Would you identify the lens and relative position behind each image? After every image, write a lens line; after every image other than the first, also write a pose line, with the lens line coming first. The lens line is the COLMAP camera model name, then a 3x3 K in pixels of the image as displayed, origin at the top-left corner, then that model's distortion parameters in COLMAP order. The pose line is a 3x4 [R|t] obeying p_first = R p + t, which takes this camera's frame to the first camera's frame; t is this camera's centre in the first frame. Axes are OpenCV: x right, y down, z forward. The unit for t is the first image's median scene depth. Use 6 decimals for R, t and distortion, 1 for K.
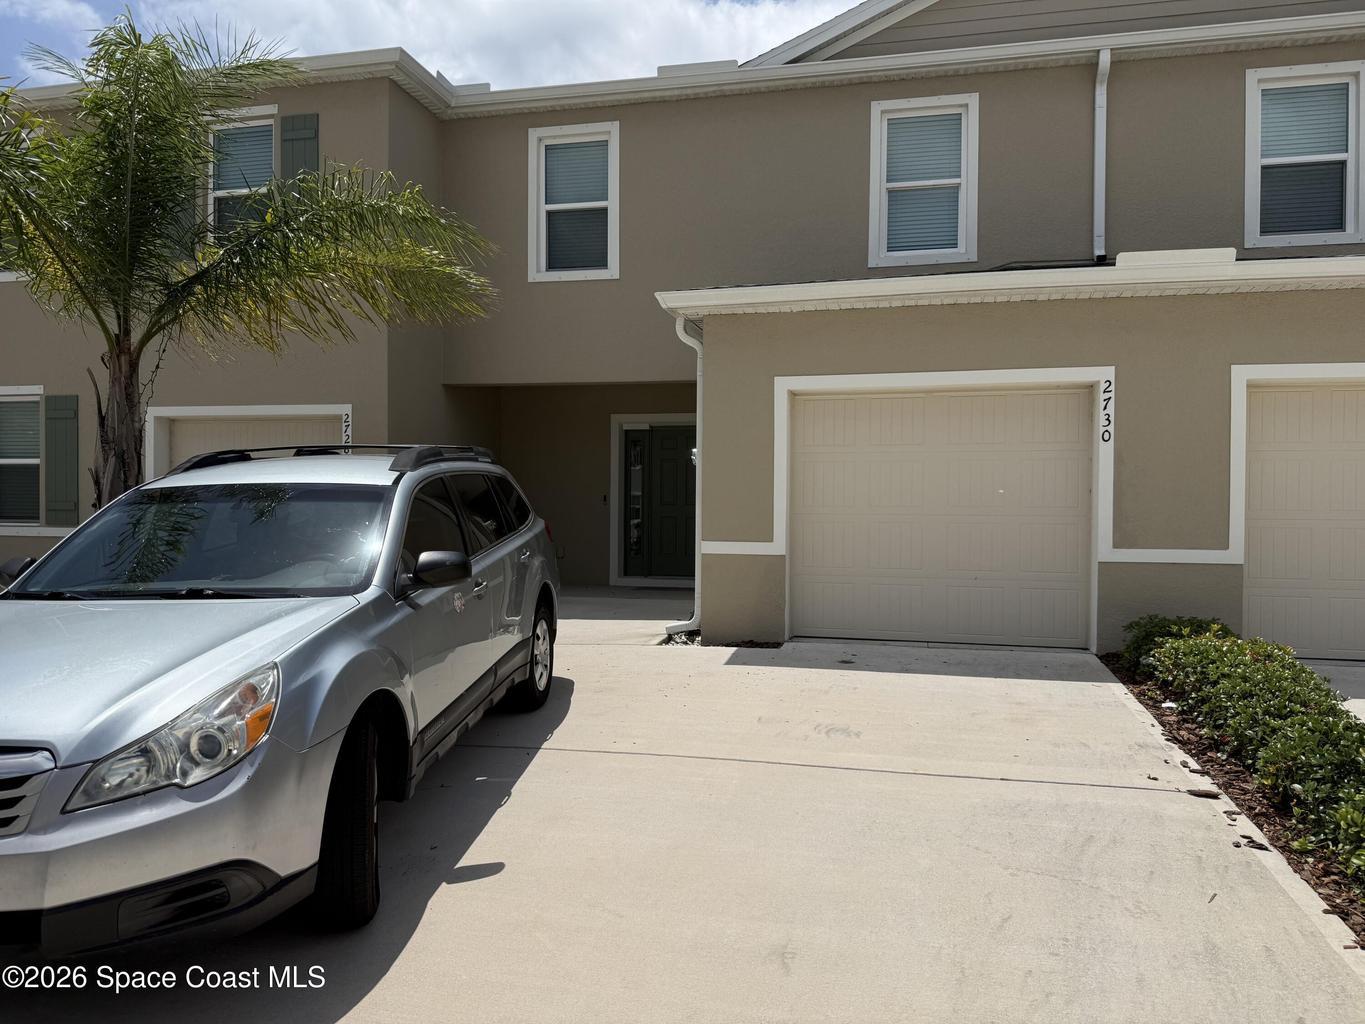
lens RADIAL K [[984.6, 0, 683.7], [0, 984.6, 517.6], [0, 0, 1]] dist [0.030289, -0.047828]
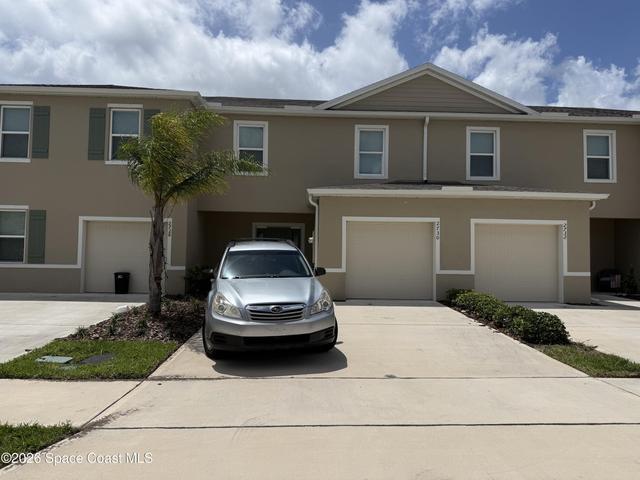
lens RADIAL K [[454.4, 0, 320.0], [0, 454.4, 240.0], [0, 0, 1]] dist [0.121696, -0.196158]
pose [[0.962759, 0.017631, 0.269785, -0.366229], [-0.003810, 0.998657, -0.051669, 0.009568], [-0.270334, 0.048716, 0.961533, -0.390972]]
